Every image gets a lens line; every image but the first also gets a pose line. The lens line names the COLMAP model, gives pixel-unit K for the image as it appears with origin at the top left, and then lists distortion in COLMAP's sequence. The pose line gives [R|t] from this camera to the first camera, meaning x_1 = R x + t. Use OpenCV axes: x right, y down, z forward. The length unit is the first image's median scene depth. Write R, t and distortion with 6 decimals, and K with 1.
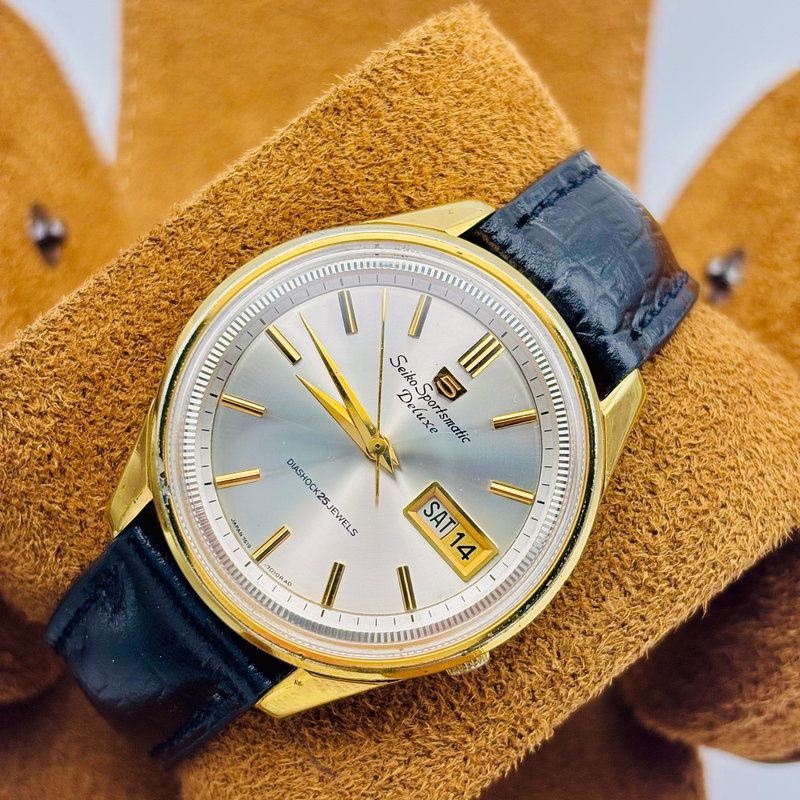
lens RADIAL K [[1575.6, 0, 425.8], [0, 1575.6, 388.0], [0, 0, 1]] dist [0.036586, -0.312630]
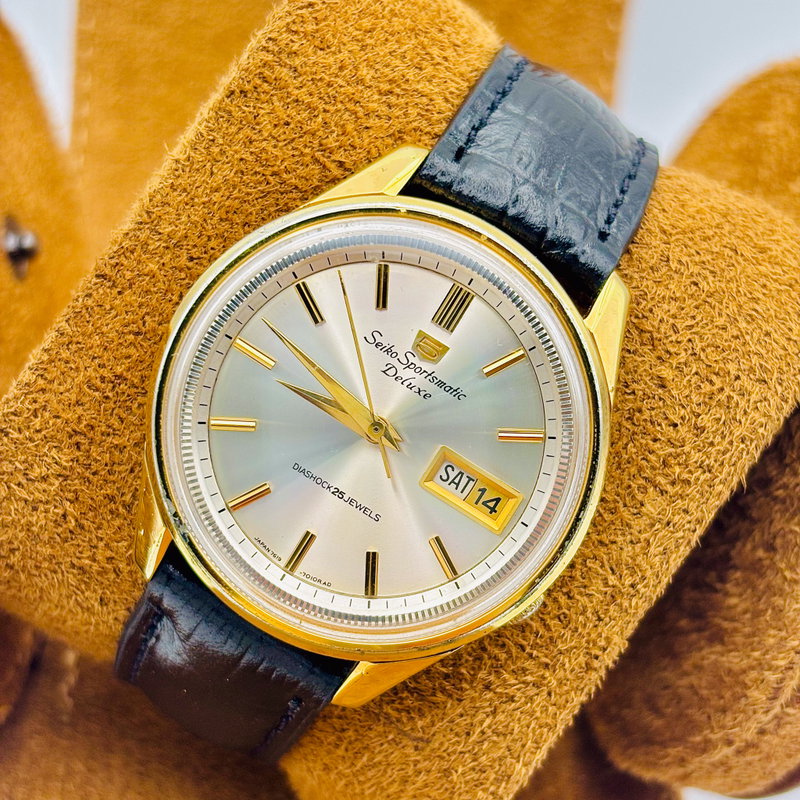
lens RADIAL K [[1575.6, 0, 425.8], [0, 1575.6, 388.0], [0, 0, 1]] dist [0.036586, -0.312630]
pose [[0.962051, -0.269043, -0.045530, 0.047060], [0.272483, 0.956093, 0.107887, -0.078735], [0.014505, -0.116199, 0.993120, 0.026658]]
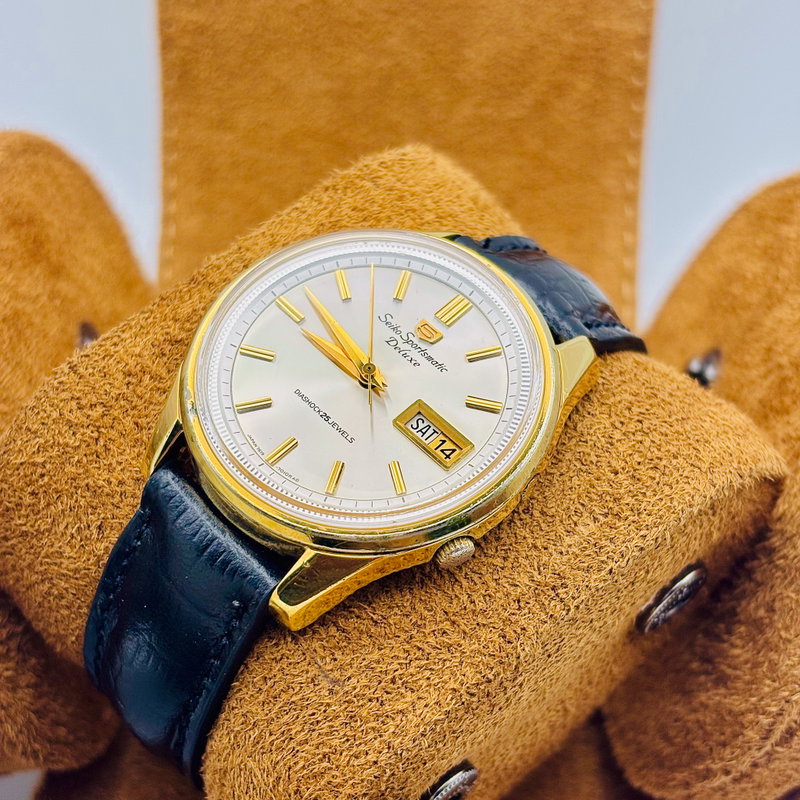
lens RADIAL K [[1575.6, 0, 425.8], [0, 1575.6, 388.0], [0, 0, 1]] dist [0.036586, -0.312630]
pose [[0.998221, -0.057120, -0.017084, 0.029678], [0.044281, 0.902188, -0.429064, 0.525725], [0.039921, 0.427544, 0.903113, -0.073514]]
